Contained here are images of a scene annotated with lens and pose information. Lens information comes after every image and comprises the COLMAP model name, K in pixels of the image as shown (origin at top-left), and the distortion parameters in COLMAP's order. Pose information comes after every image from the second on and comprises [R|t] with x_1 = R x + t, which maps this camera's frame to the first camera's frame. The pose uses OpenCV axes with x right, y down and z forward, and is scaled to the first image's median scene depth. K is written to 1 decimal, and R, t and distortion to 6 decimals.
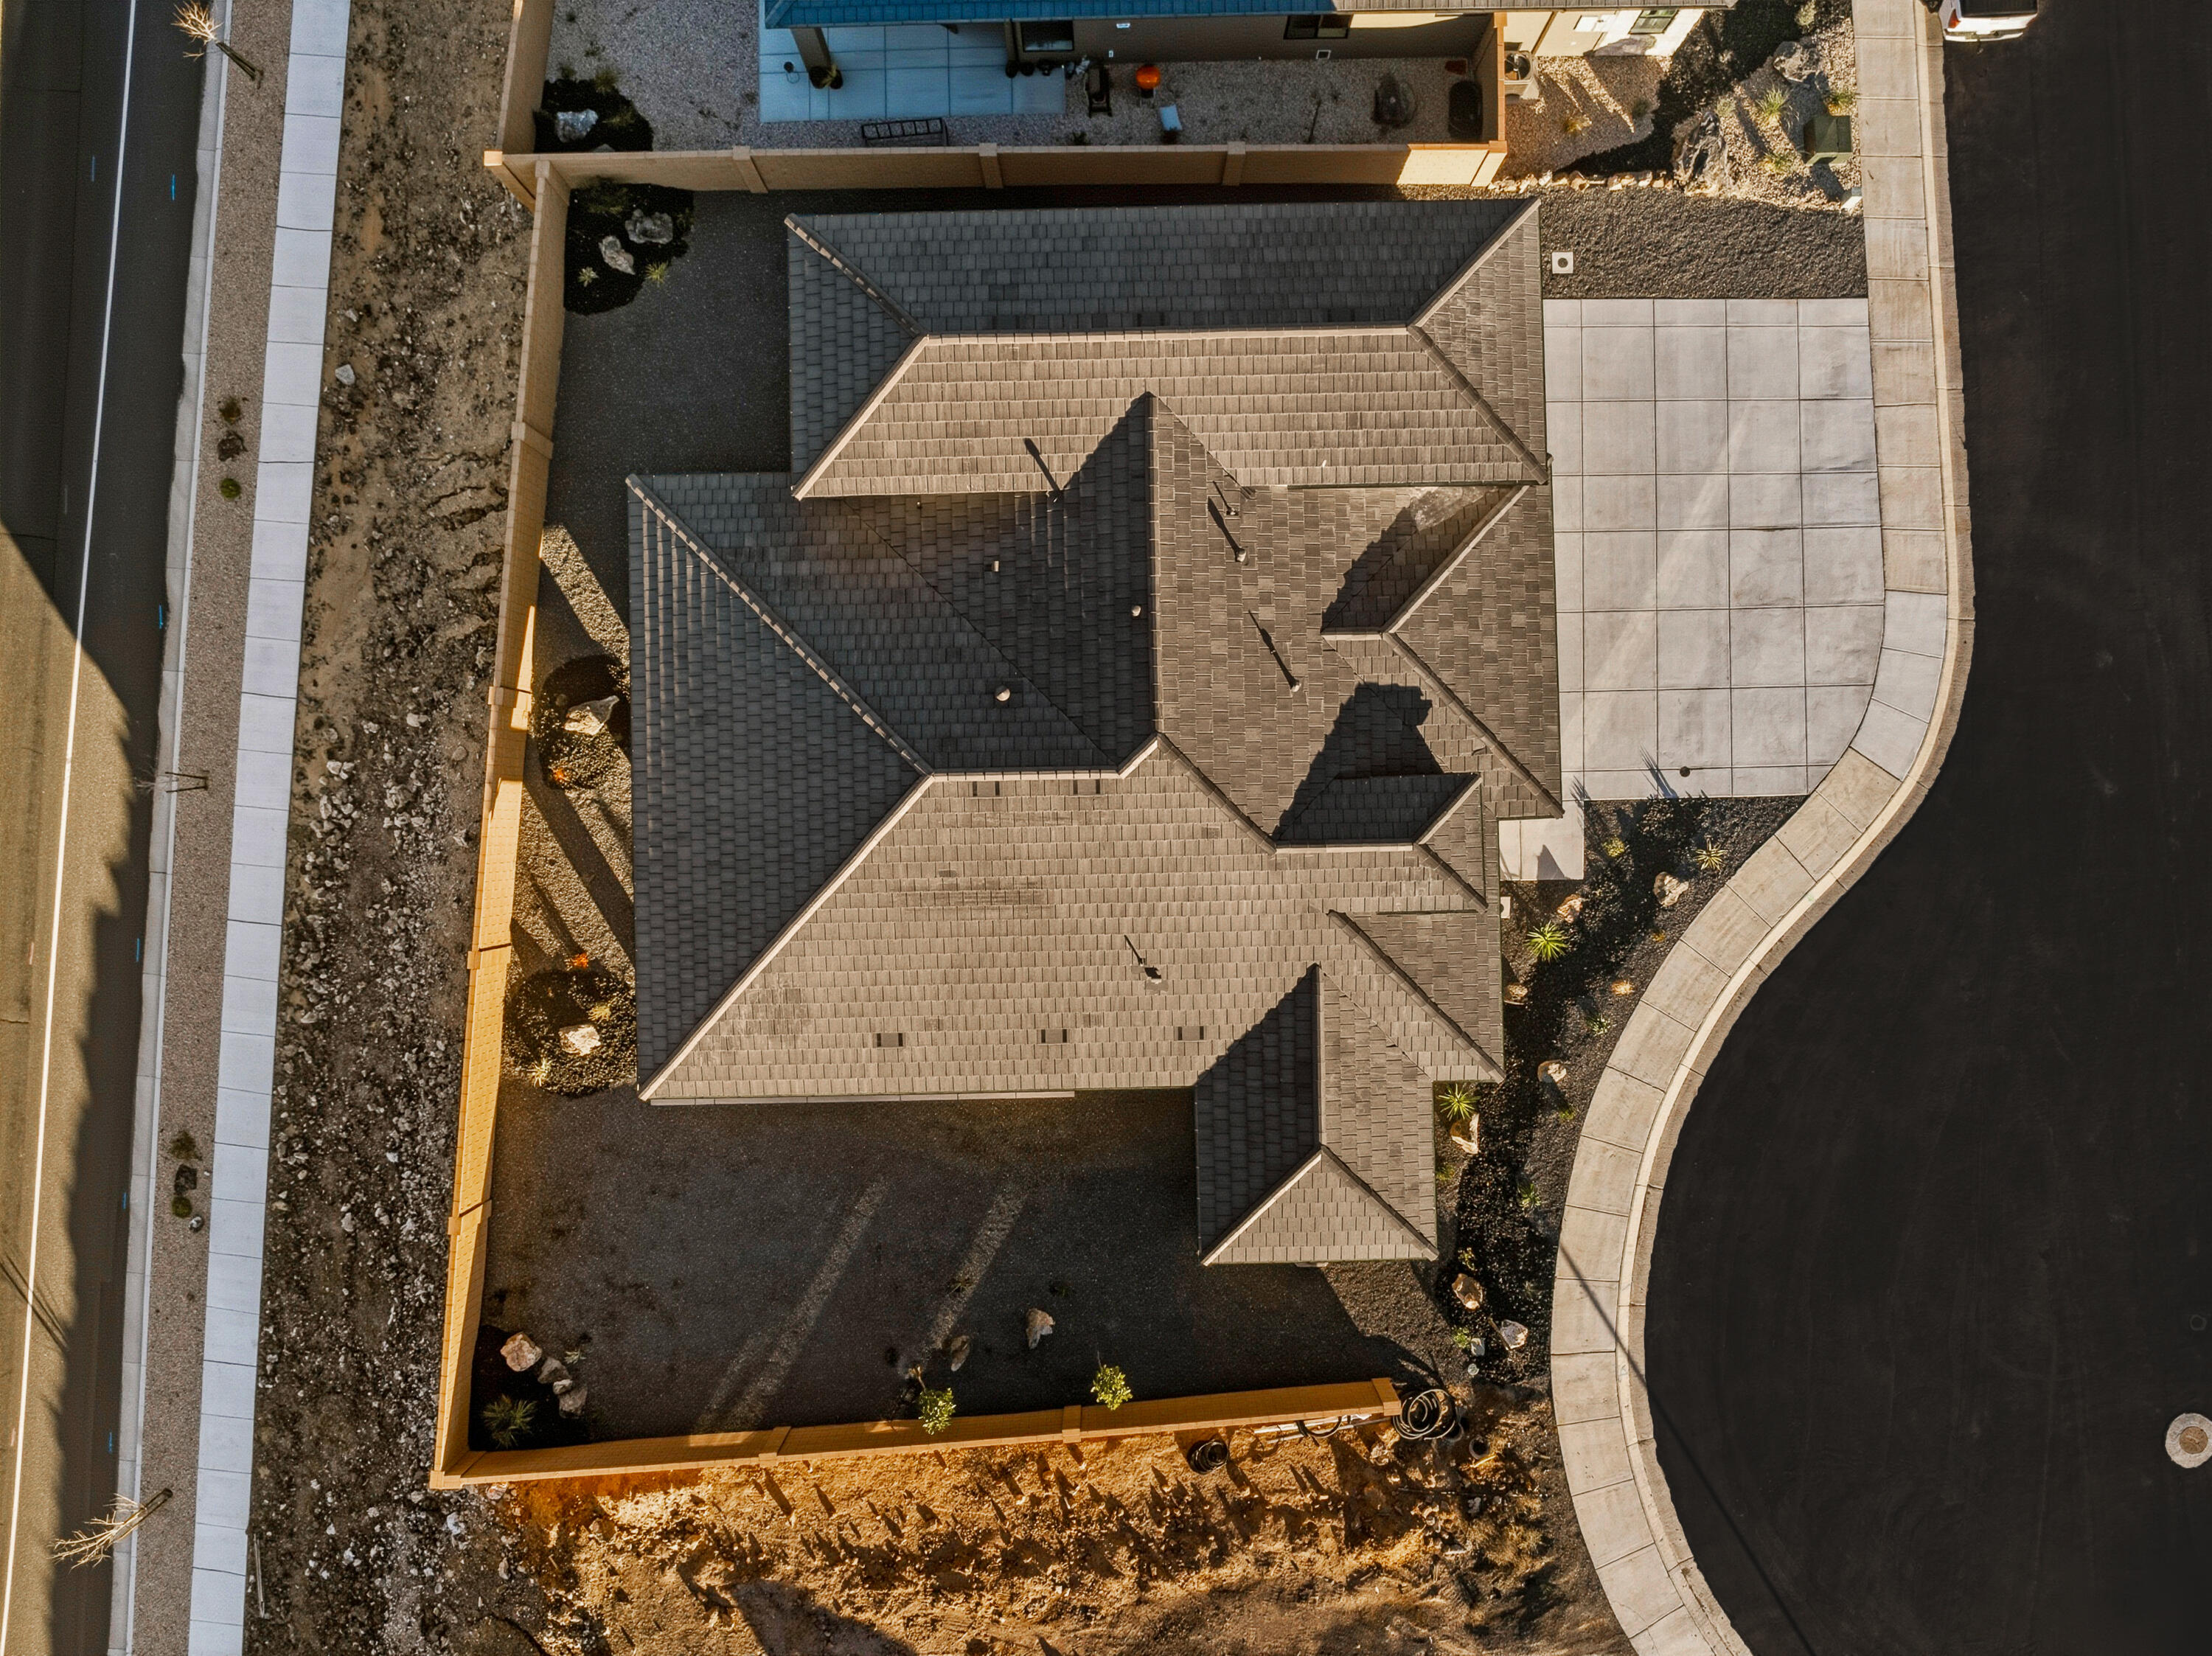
lens RADIAL K [[1544.9, 0, 1106.0], [0, 1544.9, 828.0], [0, 0, 1]] dist [-0.052301, 0.012553]
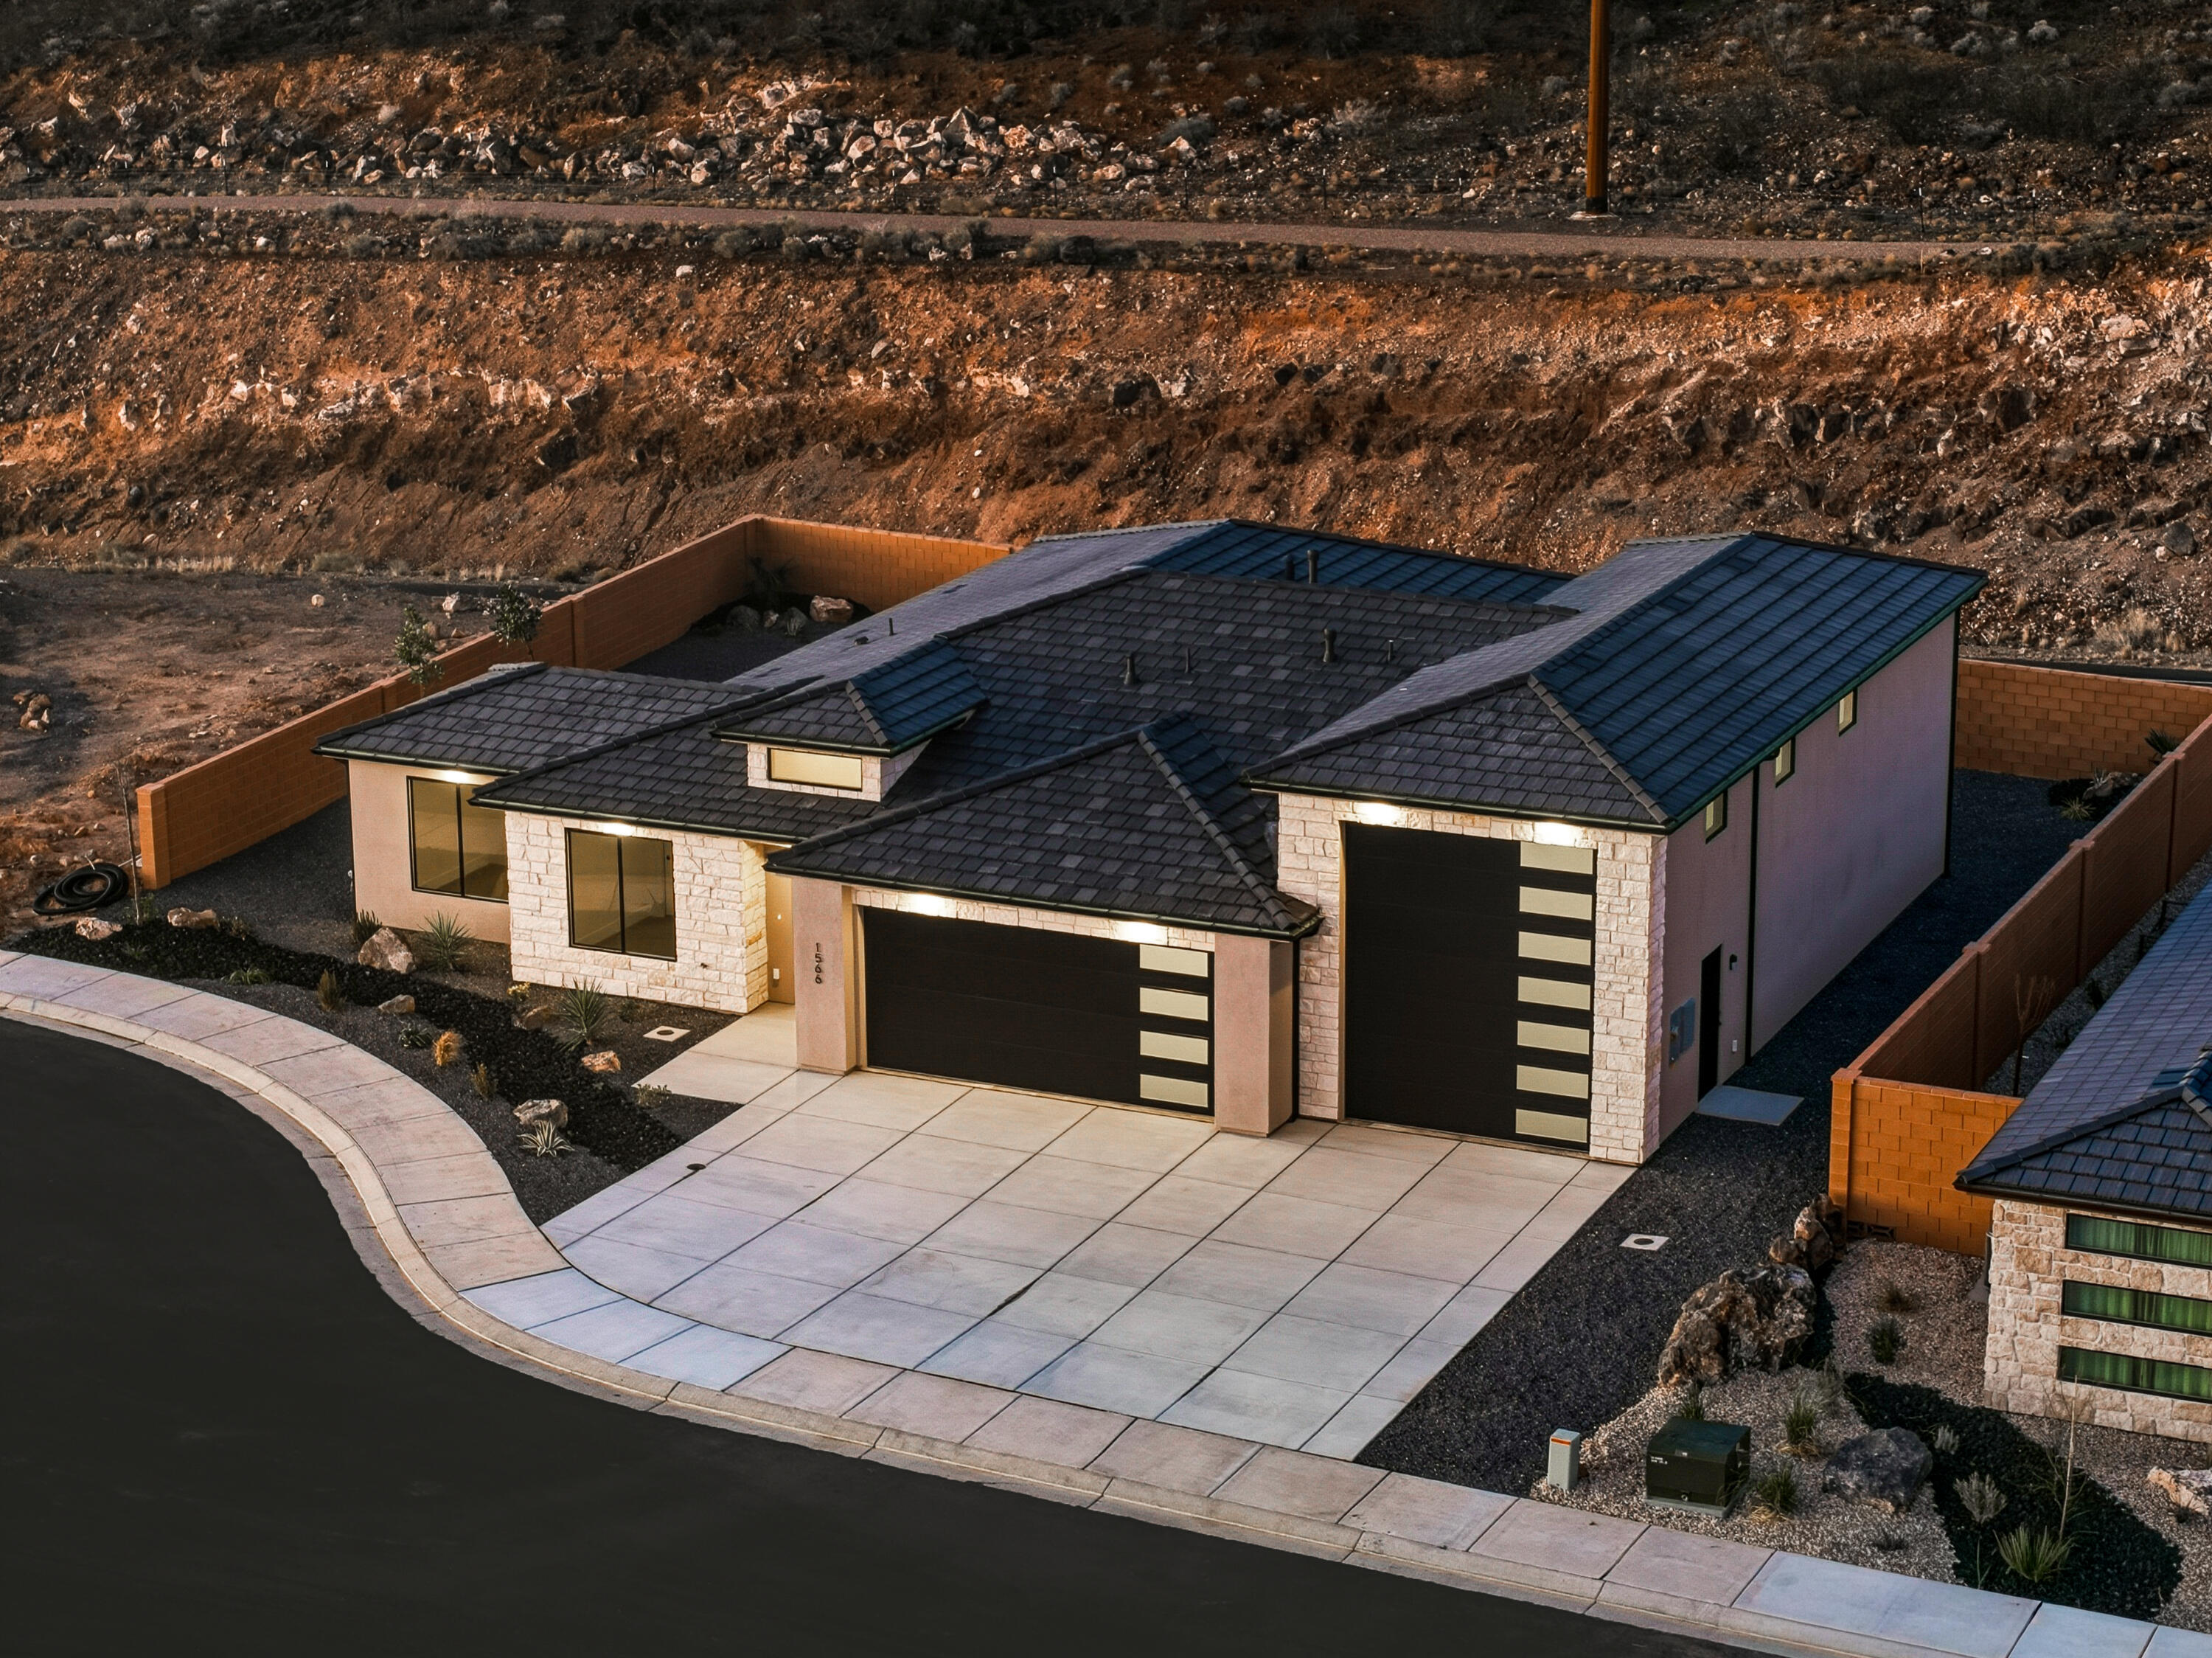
lens RADIAL K [[4628.3, 0, 1169.5], [0, 4628.3, 829.8], [0, 0, 1]] dist [-0.191579, 1.323370]
pose [[-0.435362, 0.250110, -0.864815, 1.735847], [-0.900131, -0.105003, 0.422774, -0.893632], [0.014932, 0.962507, 0.270847, 0.436872]]
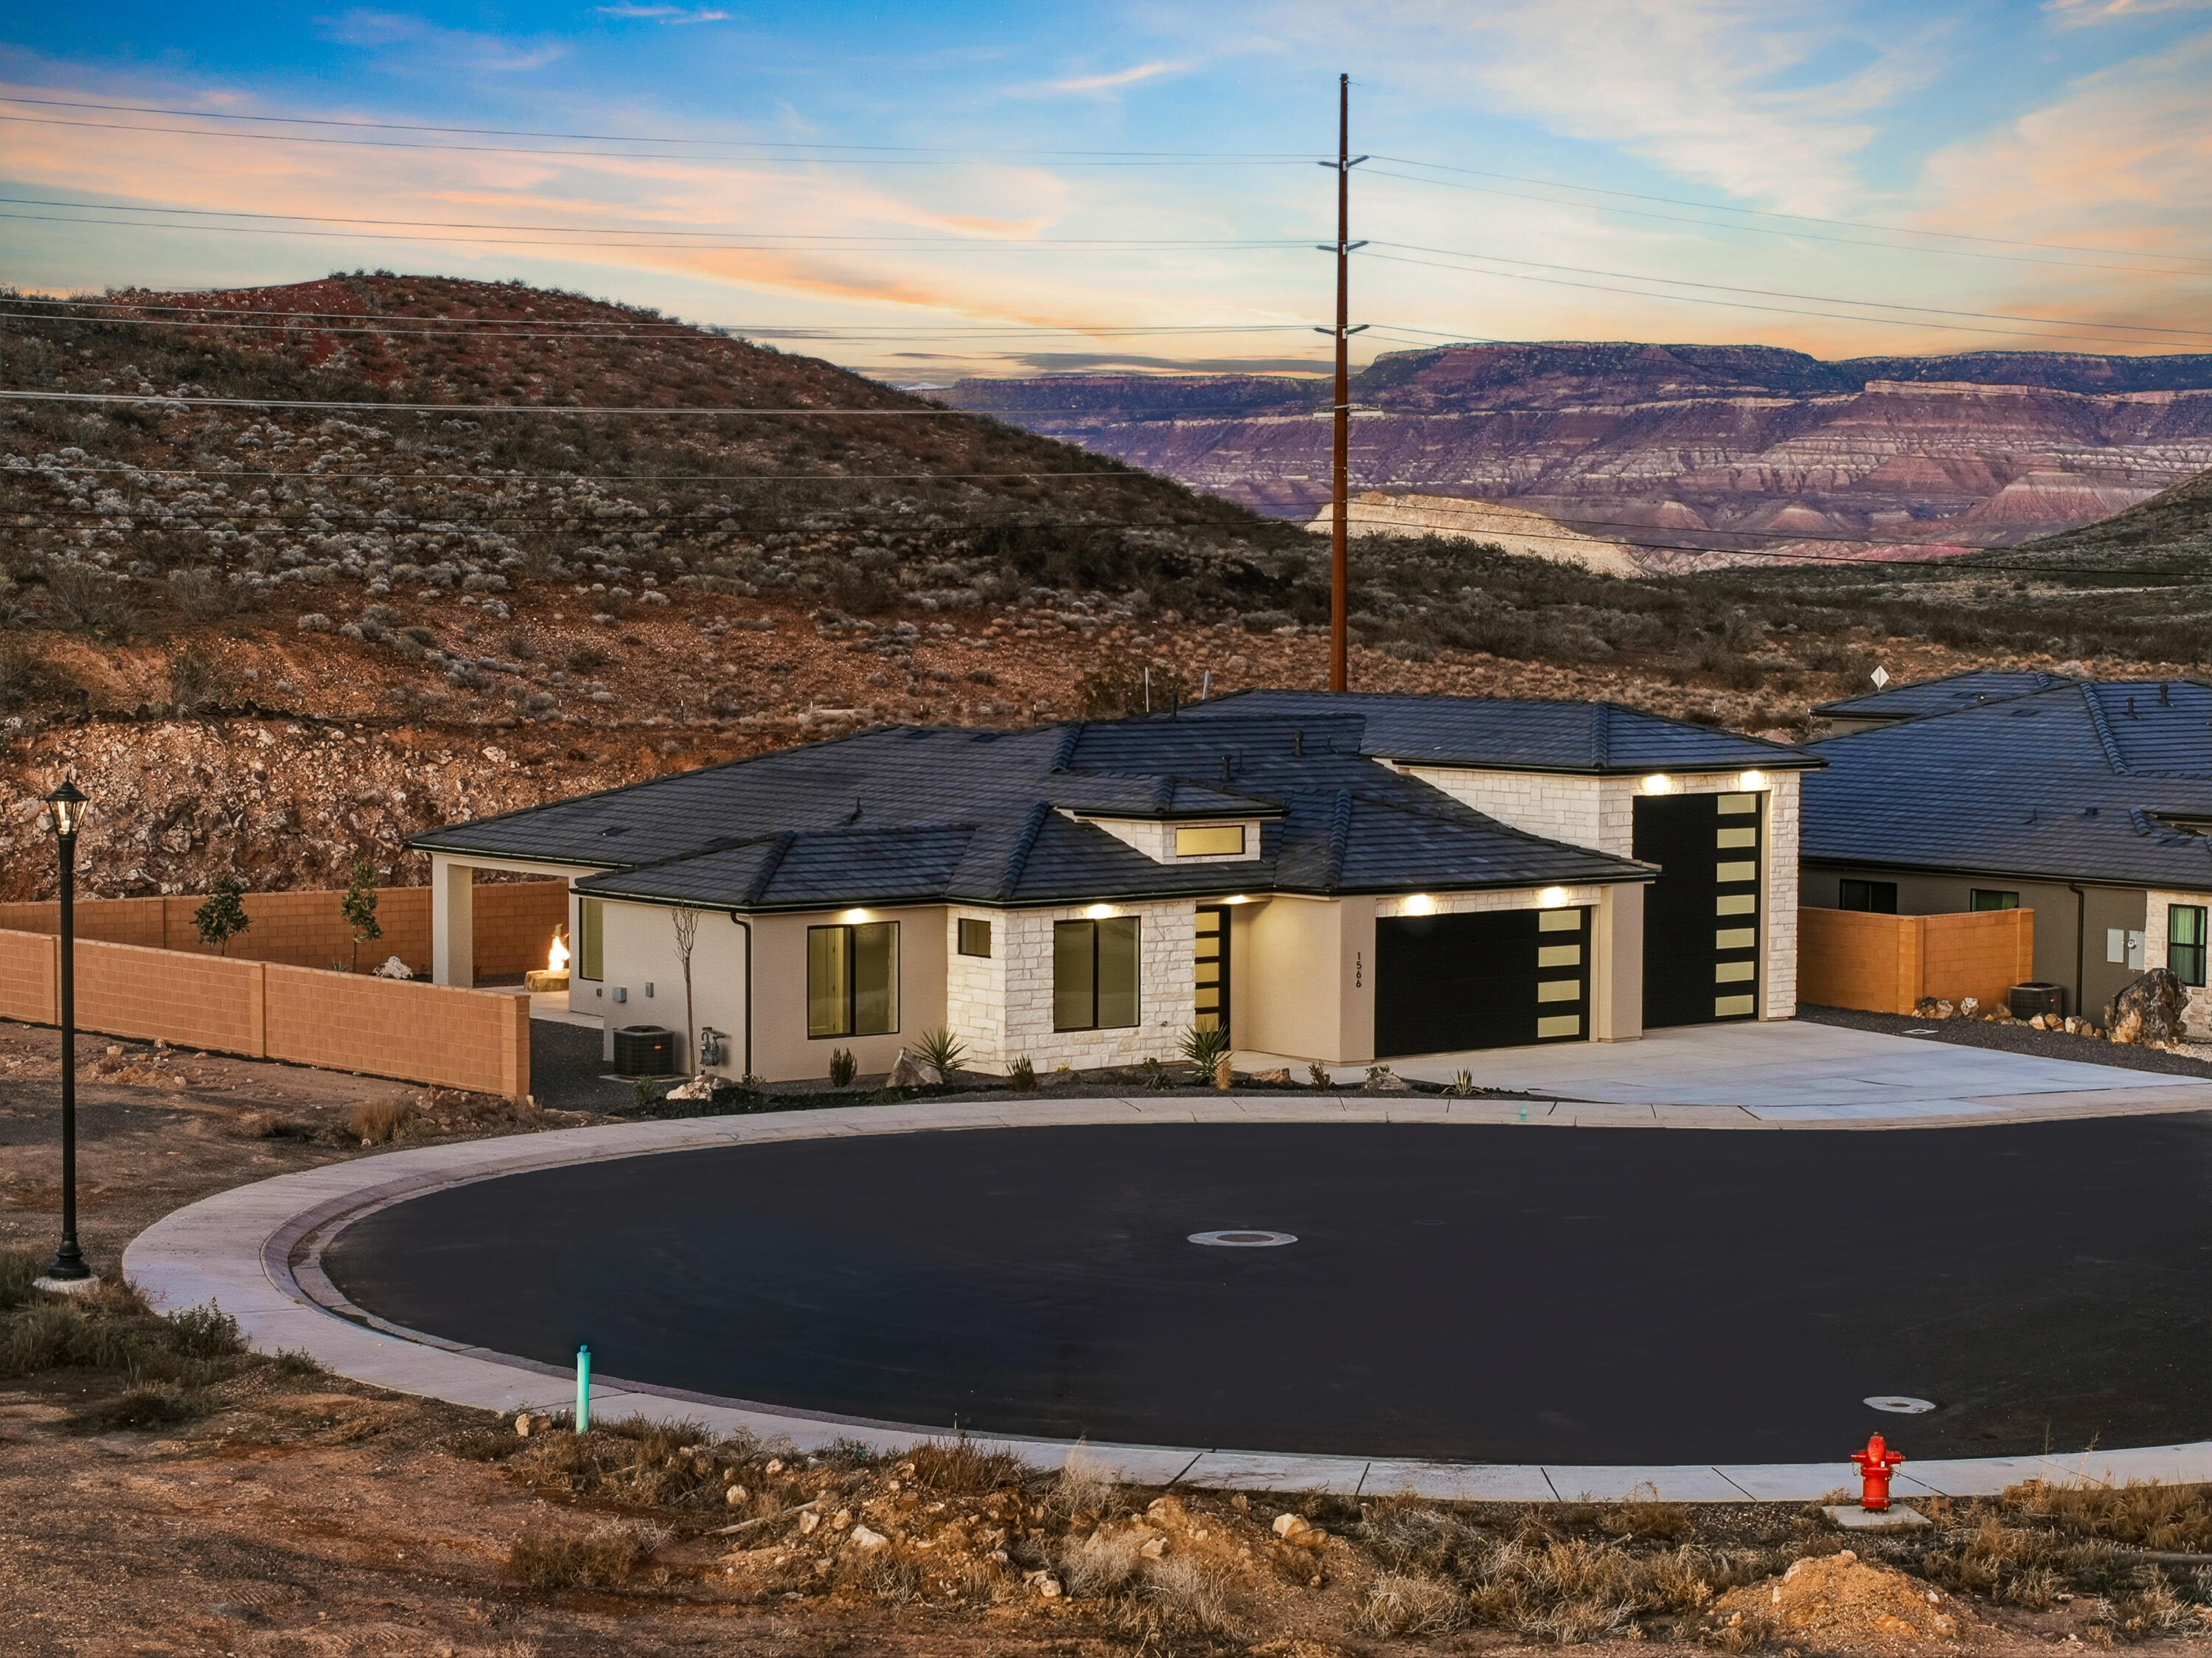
lens RADIAL K [[4368.6, 0, 1106.0], [0, 4368.6, 829.0], [0, 0, 1]] dist [-0.165199, 0.272485]
pose [[0.608087, 0.052759, -0.792116, 1.794311], [-0.793871, 0.039975, -0.606771, 1.285542], [-0.000348, 0.997807, 0.066193, 0.766735]]
